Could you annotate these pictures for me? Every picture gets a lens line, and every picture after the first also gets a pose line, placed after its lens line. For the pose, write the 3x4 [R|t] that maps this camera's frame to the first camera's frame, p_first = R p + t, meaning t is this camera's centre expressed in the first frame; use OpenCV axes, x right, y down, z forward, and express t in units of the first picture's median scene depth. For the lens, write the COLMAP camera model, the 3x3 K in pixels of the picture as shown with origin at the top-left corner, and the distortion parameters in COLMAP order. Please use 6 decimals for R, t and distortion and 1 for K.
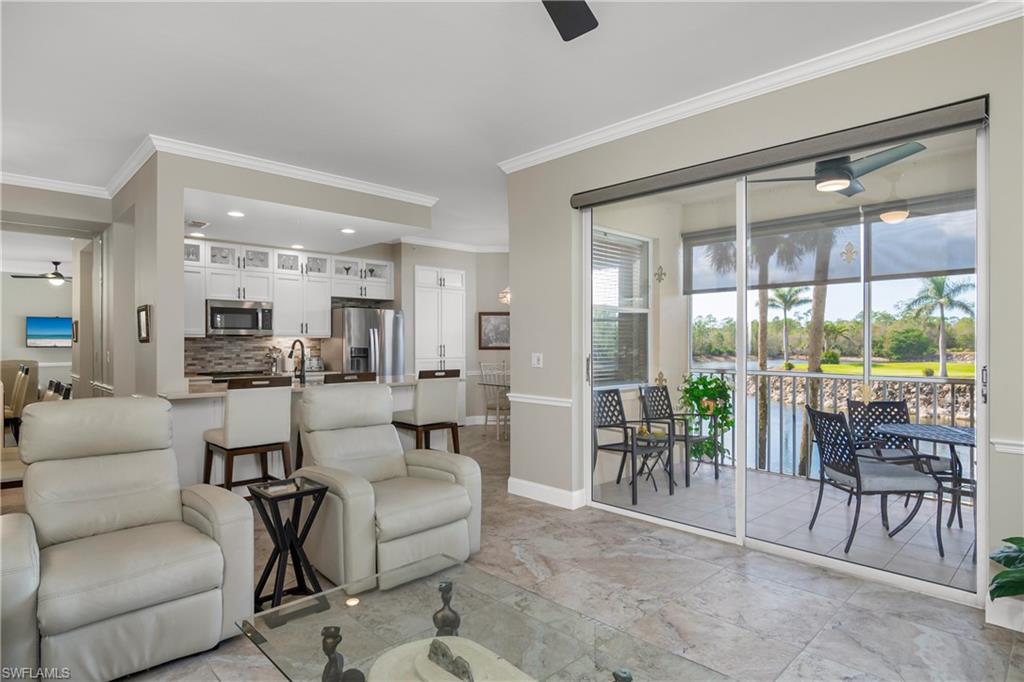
lens RADIAL K [[556.9, 0, 512.0], [0, 556.9, 341.0], [0, 0, 1]] dist [-0.030940, 0.000971]
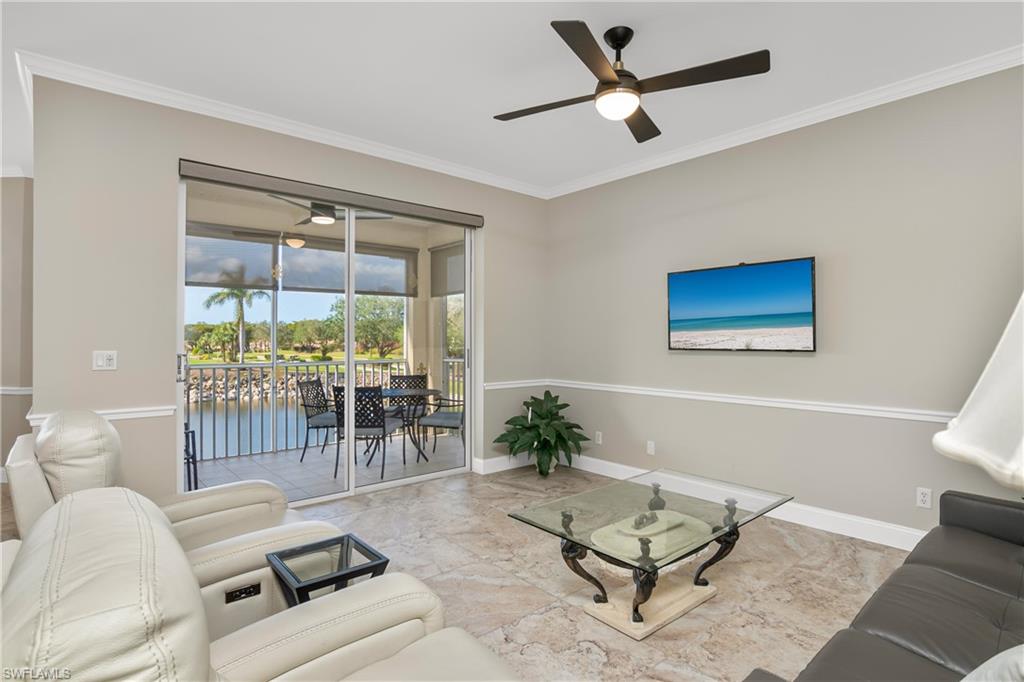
lens RADIAL K [[505.5, 0, 497.9], [0, 505.5, 336.2], [0, 0, 1]] dist [-0.001182, -0.000055]
pose [[0.073972, 0.005707, 0.997244, -0.798463], [-0.003924, 0.999978, -0.005432, 0.005046], [-0.997253, -0.003512, 0.073993, 0.626202]]
